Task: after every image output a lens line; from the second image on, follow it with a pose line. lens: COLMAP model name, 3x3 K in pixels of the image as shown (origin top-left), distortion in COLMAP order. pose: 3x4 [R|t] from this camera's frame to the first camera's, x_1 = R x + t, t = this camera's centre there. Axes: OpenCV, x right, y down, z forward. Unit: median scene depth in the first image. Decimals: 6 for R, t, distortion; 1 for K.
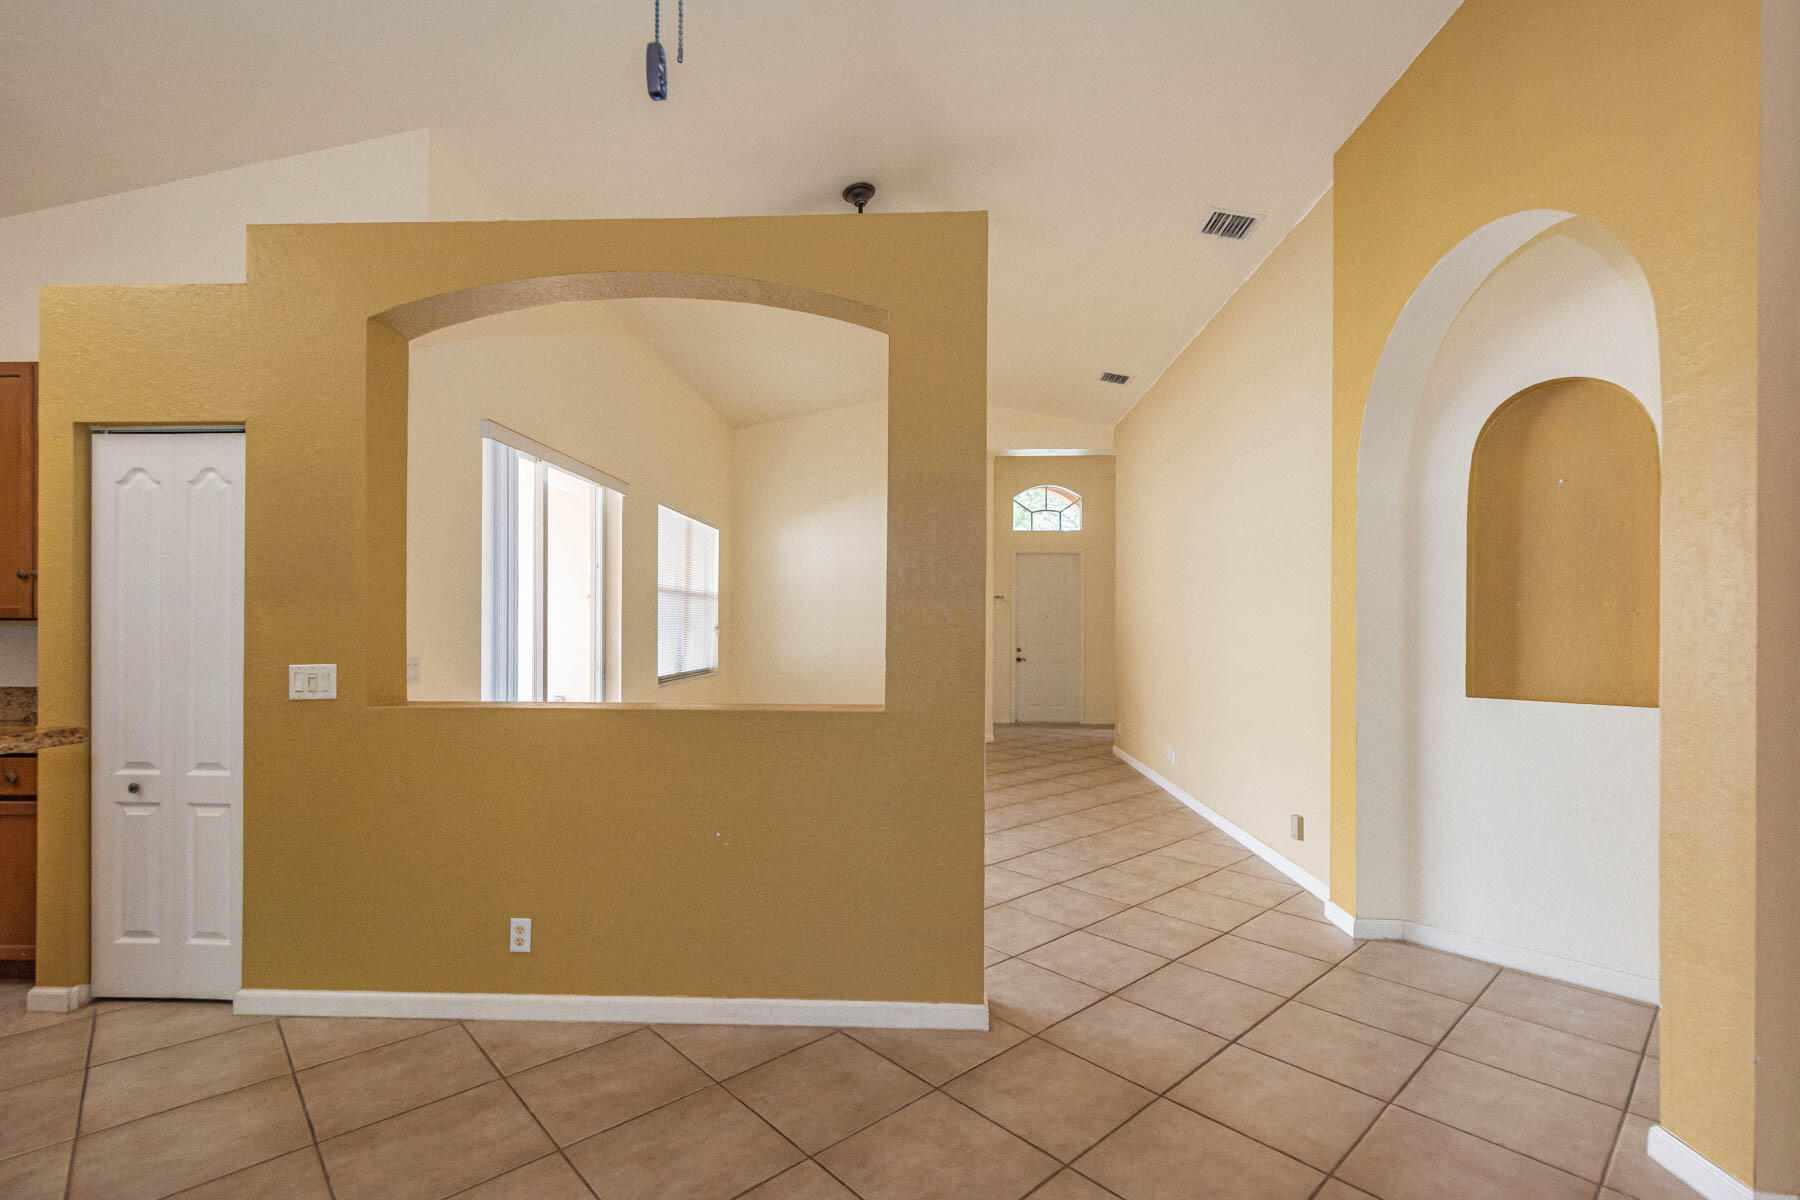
lens RADIAL K [[689.4, 0, 951.7], [0, 689.4, 666.0], [0, 0, 1]] dist [-0.003429, -0.000130]
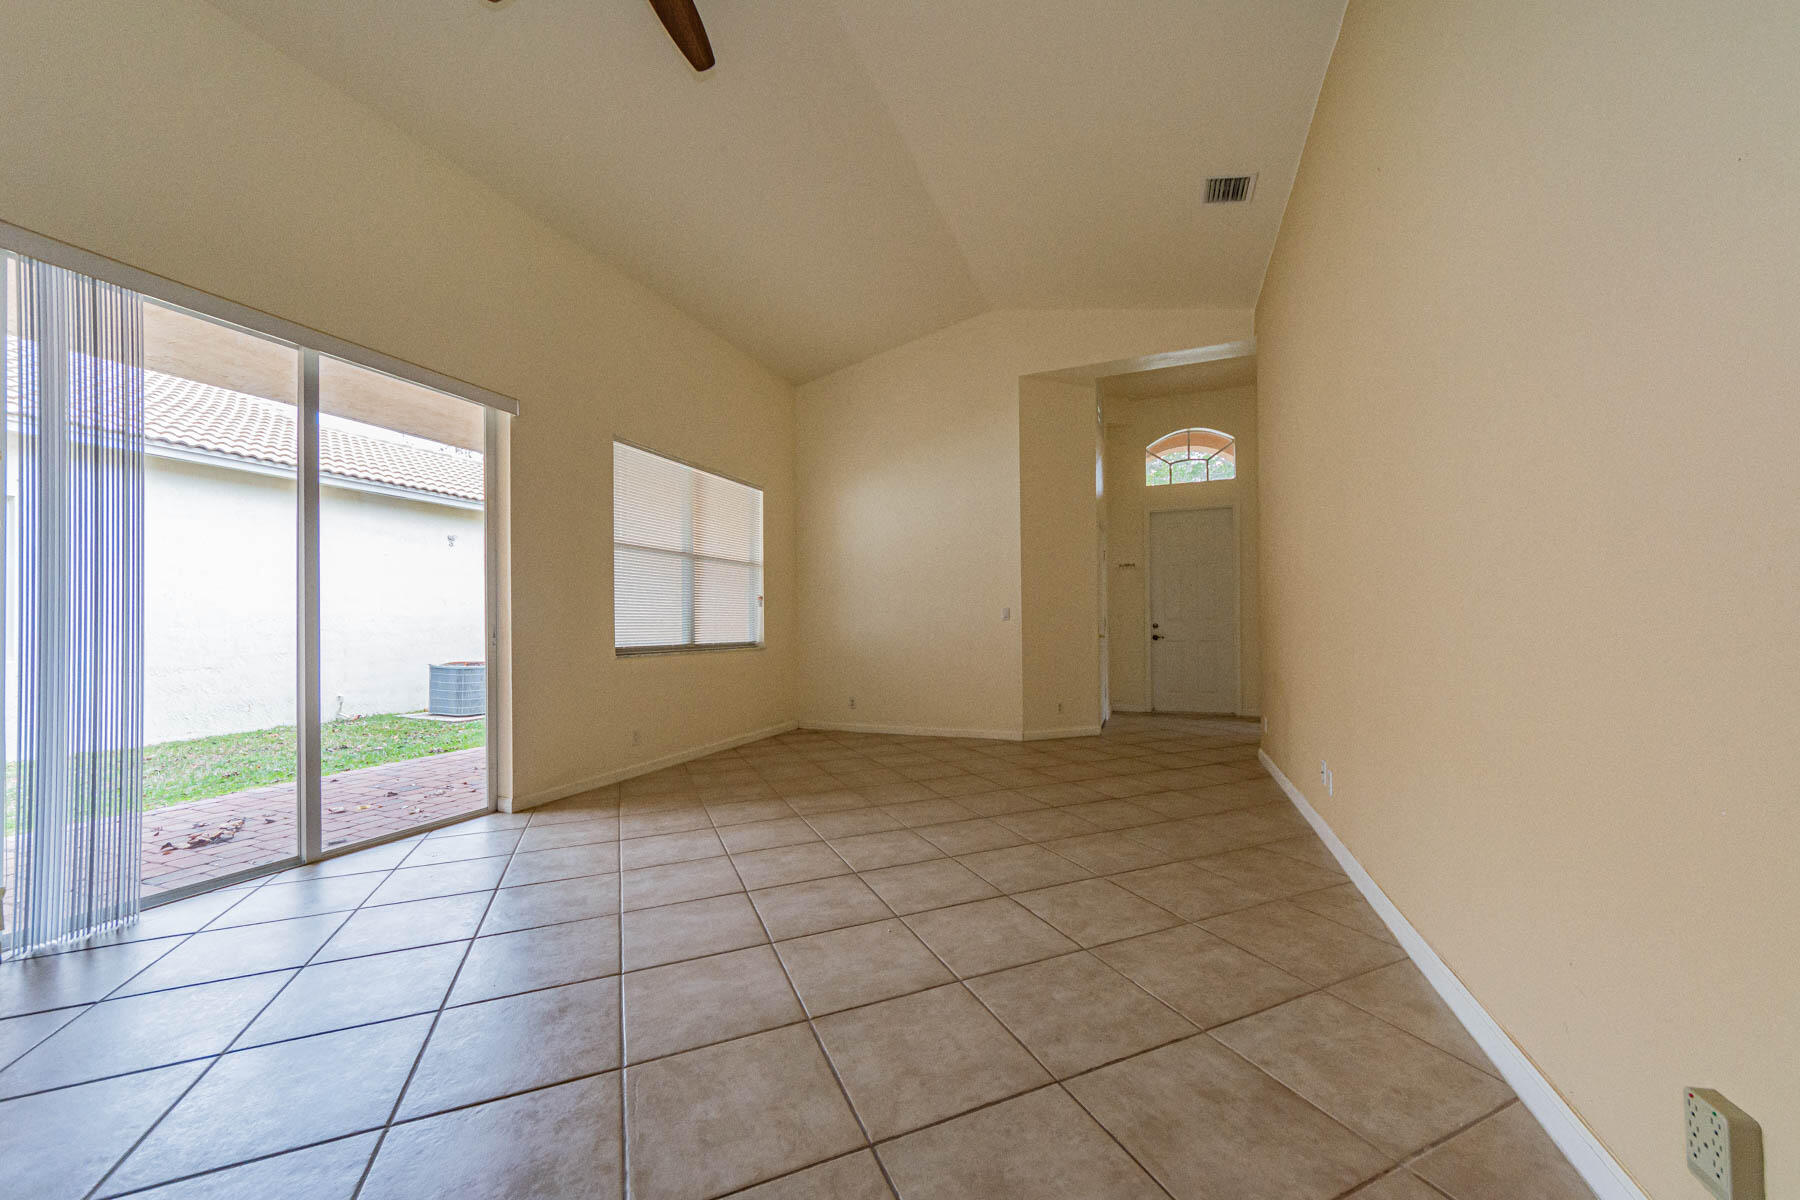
lens RADIAL K [[648.4, 0, 894.0], [0, 648.4, 638.5], [0, 0, 1]] dist [0.006800, -0.001770]
pose [[0.942885, -0.008911, -0.333001, 0.109398], [0.001657, 0.999755, -0.022061, 0.016458], [0.333116, 0.020250, 0.942669, 0.249261]]
